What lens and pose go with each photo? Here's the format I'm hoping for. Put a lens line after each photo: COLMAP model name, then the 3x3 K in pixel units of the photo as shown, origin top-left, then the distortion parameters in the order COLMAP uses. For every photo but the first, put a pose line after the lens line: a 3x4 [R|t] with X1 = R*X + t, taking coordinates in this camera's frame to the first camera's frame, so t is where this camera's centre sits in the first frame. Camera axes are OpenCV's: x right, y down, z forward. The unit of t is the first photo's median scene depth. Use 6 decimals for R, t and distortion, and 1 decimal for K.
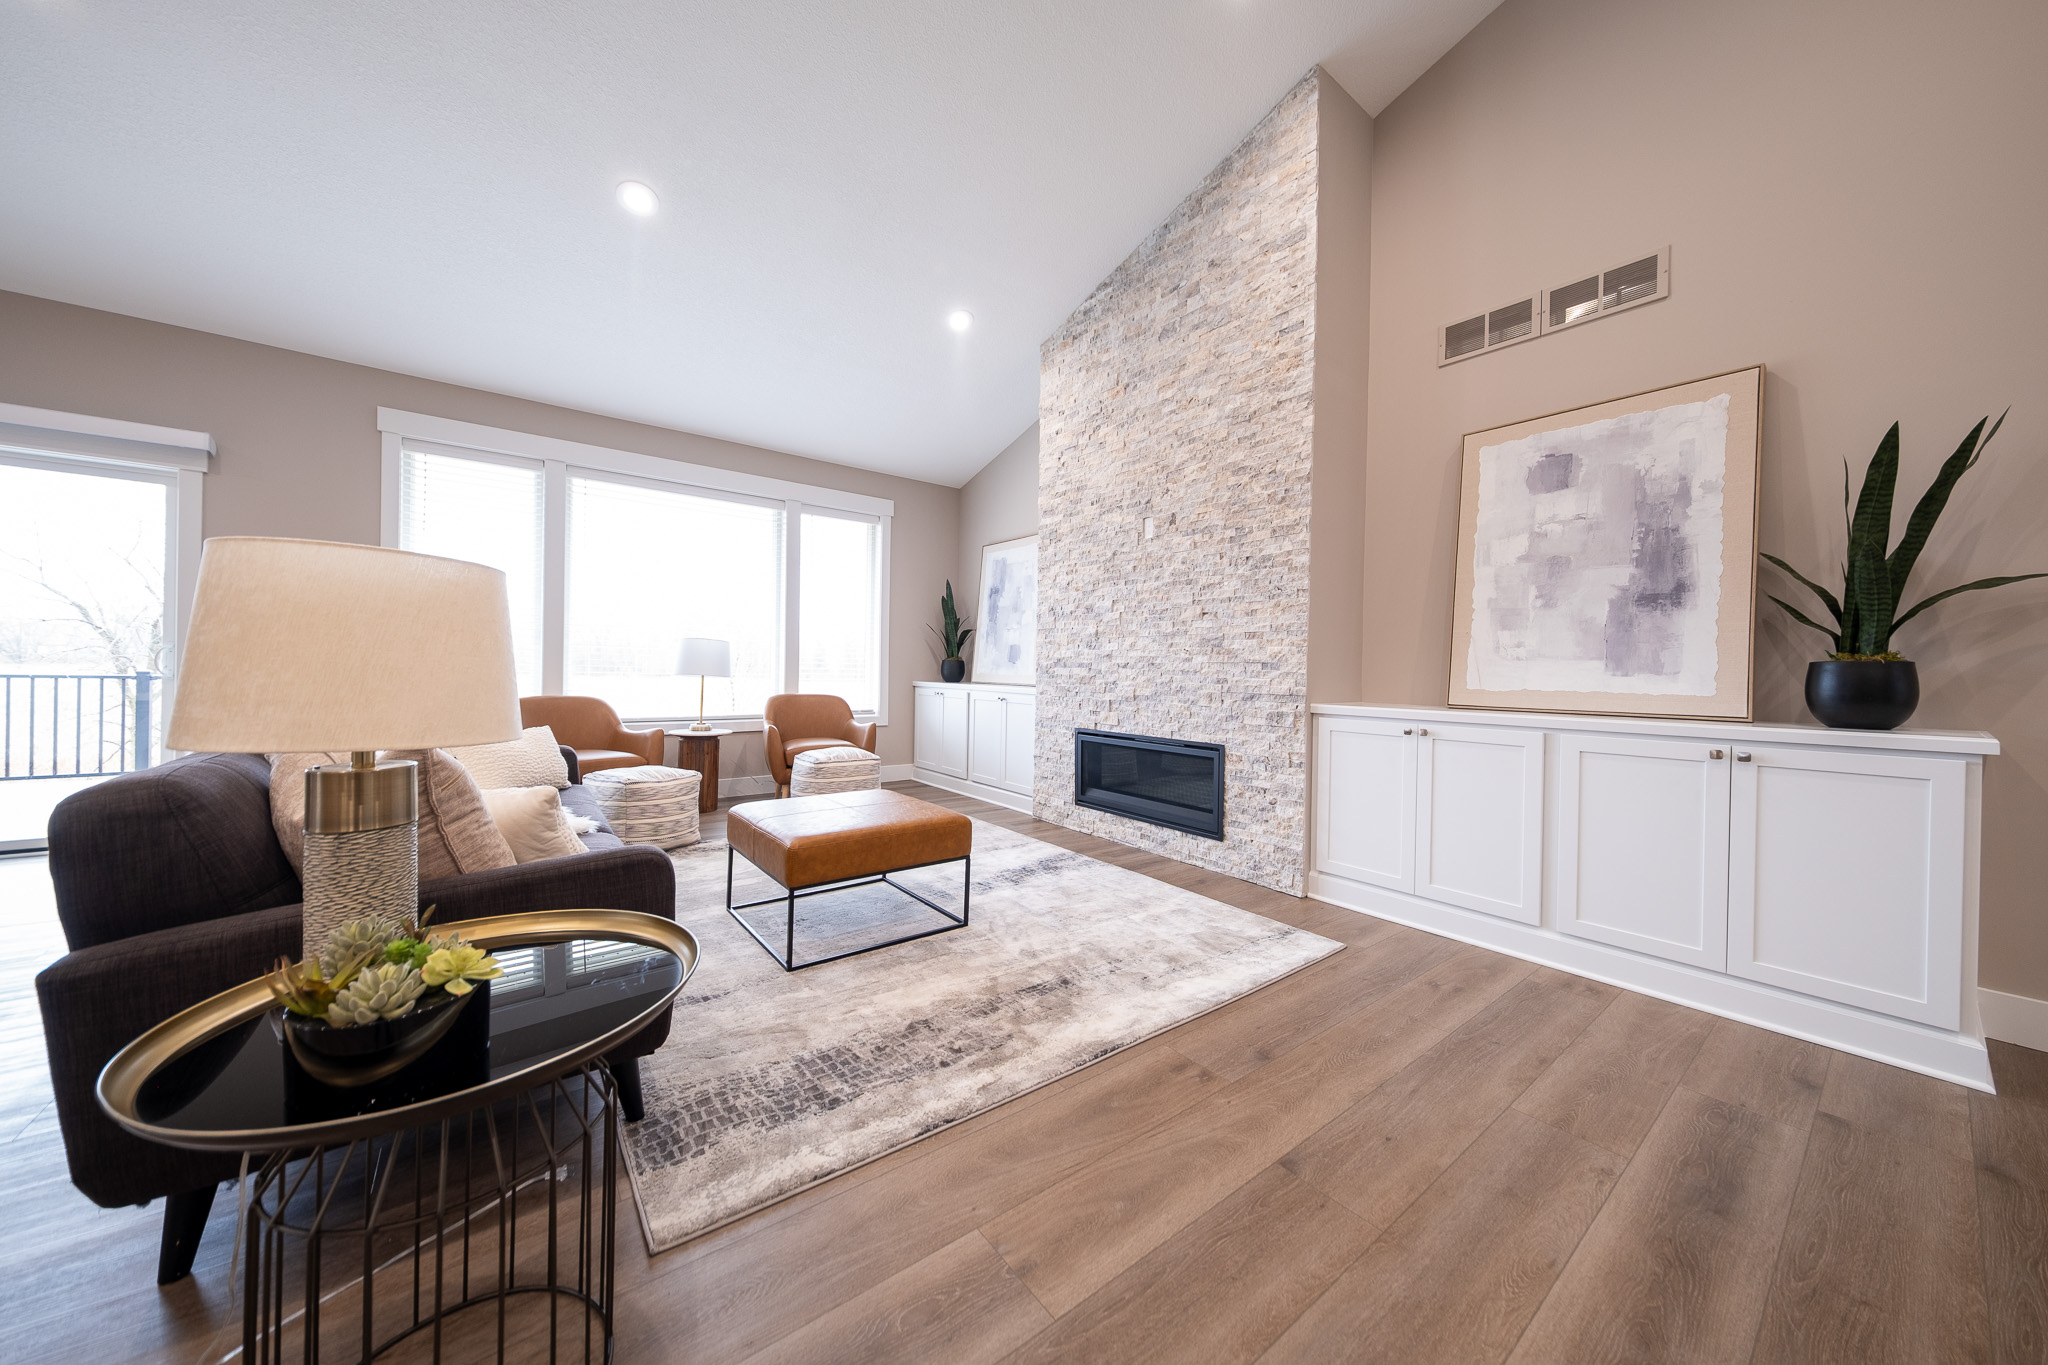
lens RADIAL K [[685.1, 0, 1016.6], [0, 685.1, 674.4], [0, 0, 1]] dist [0.004092, -0.000970]
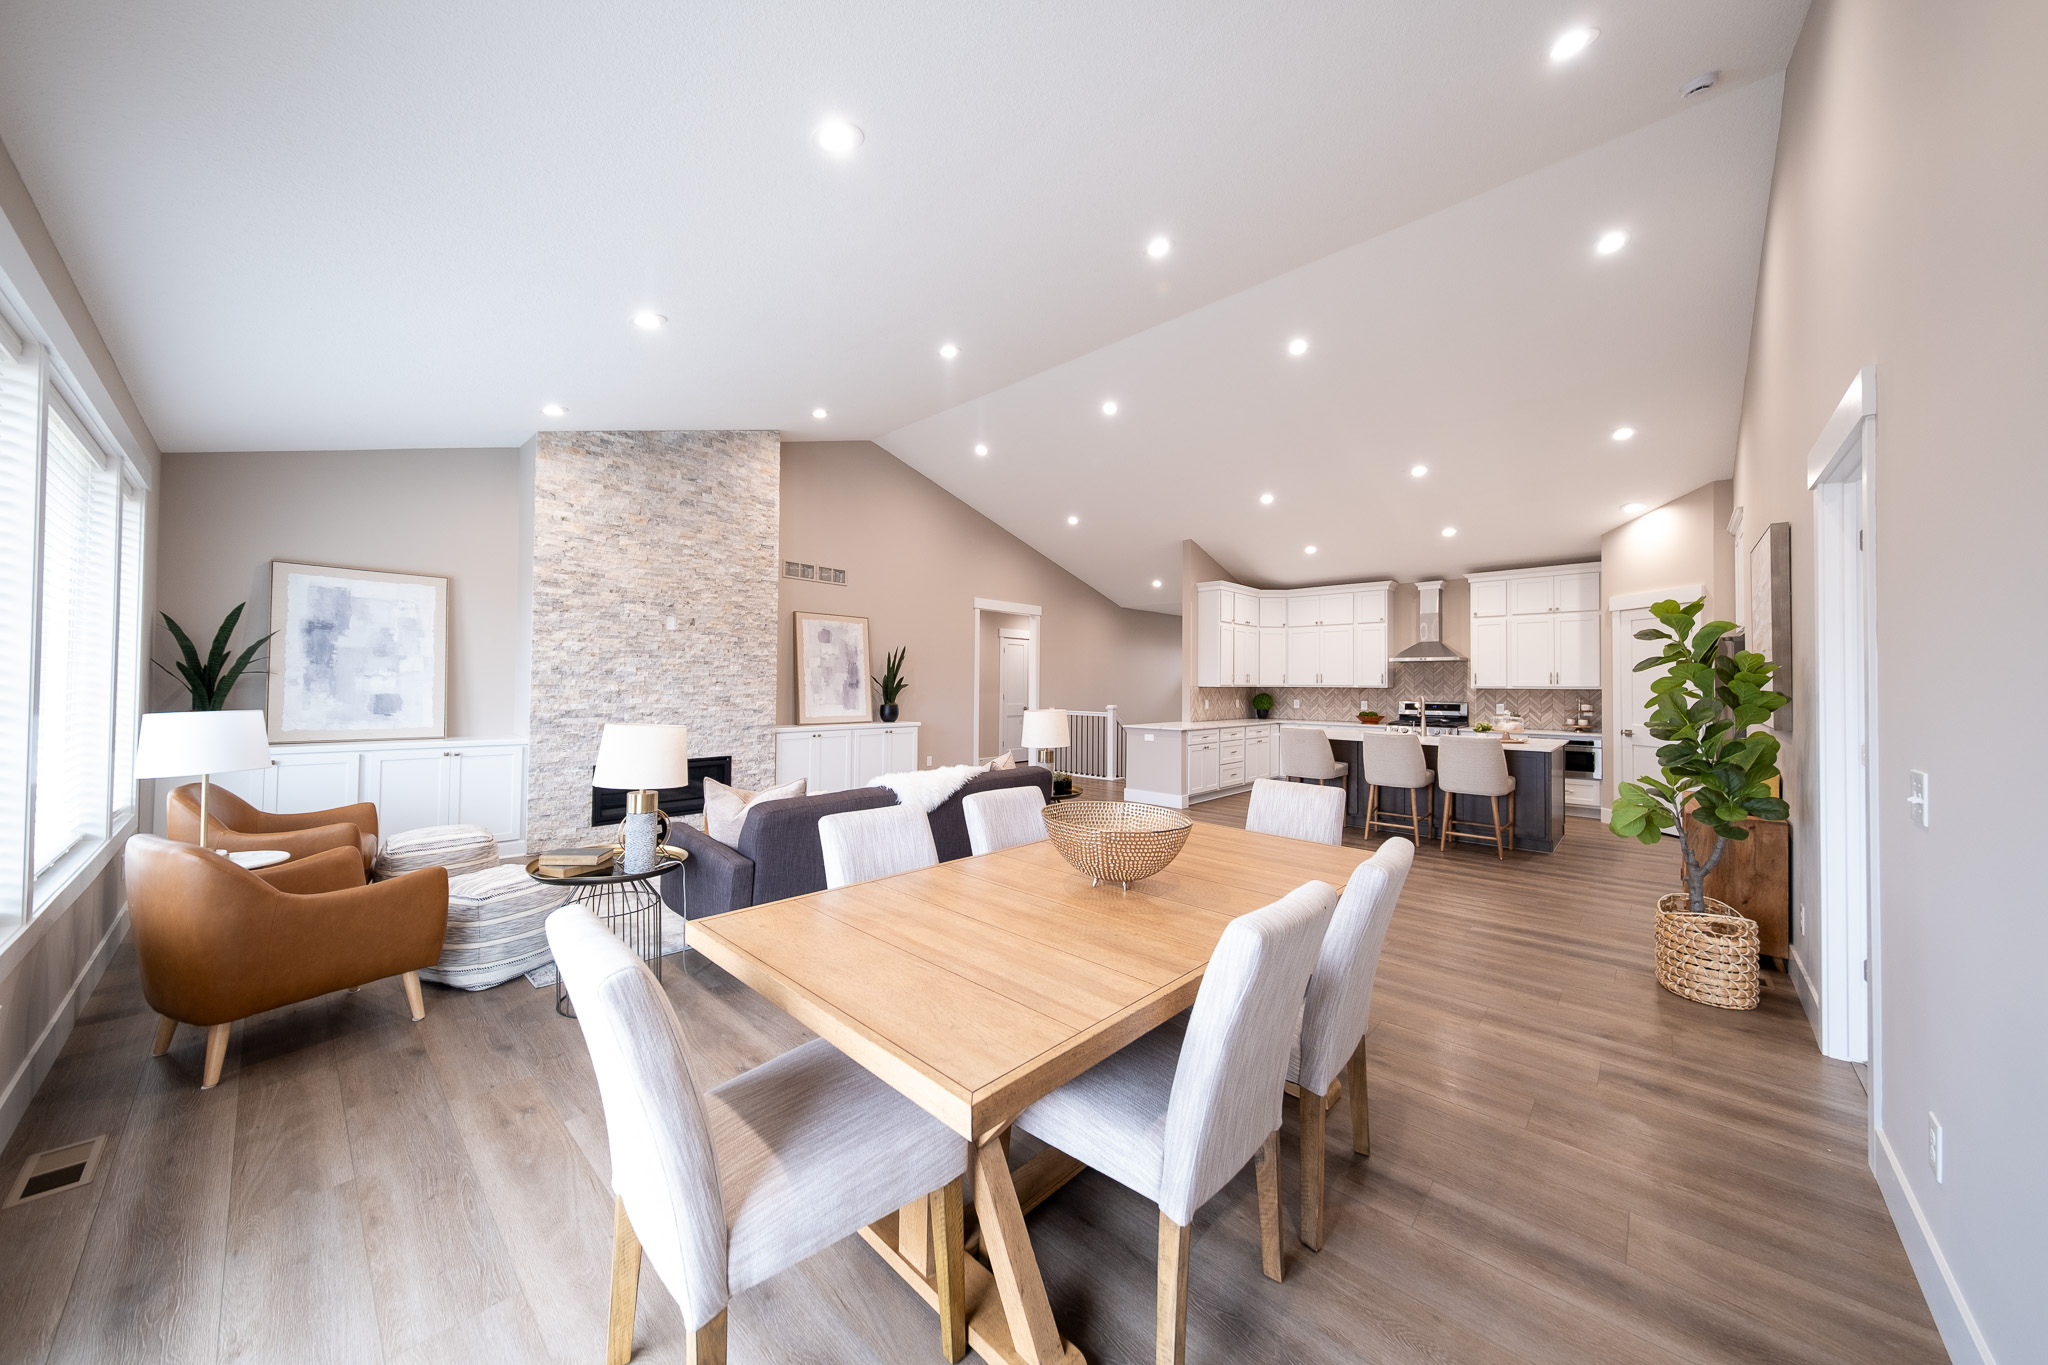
lens RADIAL K [[685.1, 0, 1007.0], [0, 685.1, 671.4], [0, 0, 1]] dist [0.004092, -0.000970]
pose [[-0.155012, 0.000024, 0.987913, -1.738473], [-0.005564, 0.999984, -0.000897, -0.132792], [-0.987897, -0.005636, -0.155009, 0.606128]]
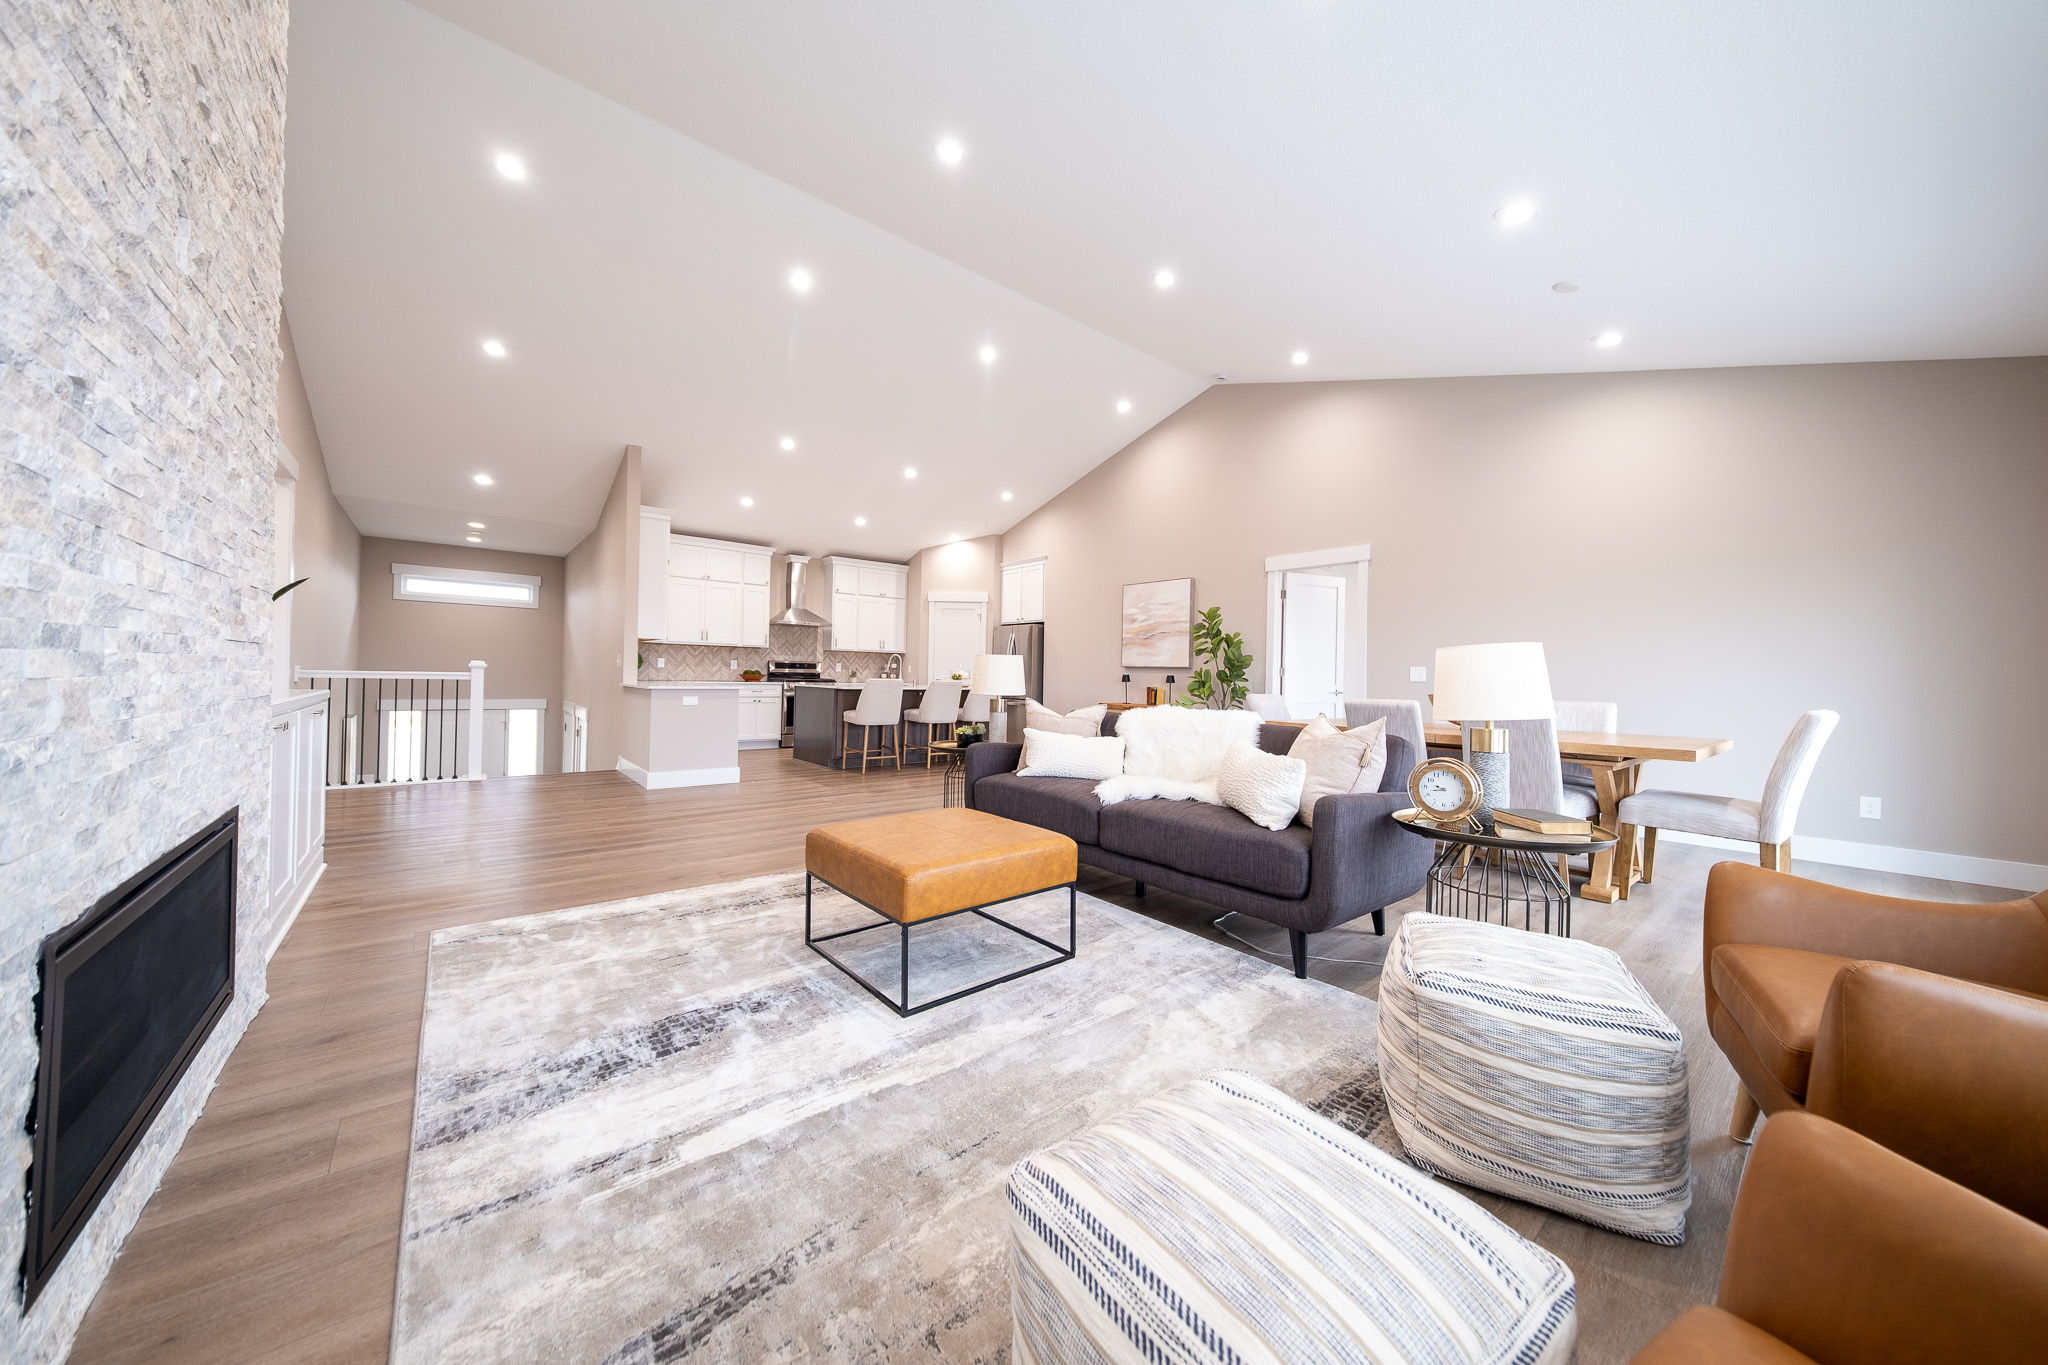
lens RADIAL K [[685.1, 0, 1021.4], [0, 685.1, 673.6], [0, 0, 1]] dist [0.004092, -0.000970]
pose [[-0.998559, -0.038987, -0.036868, -0.277489], [-0.039080, 0.999234, 0.001802, -0.018390], [0.036770, 0.003240, -0.999319, 1.614809]]
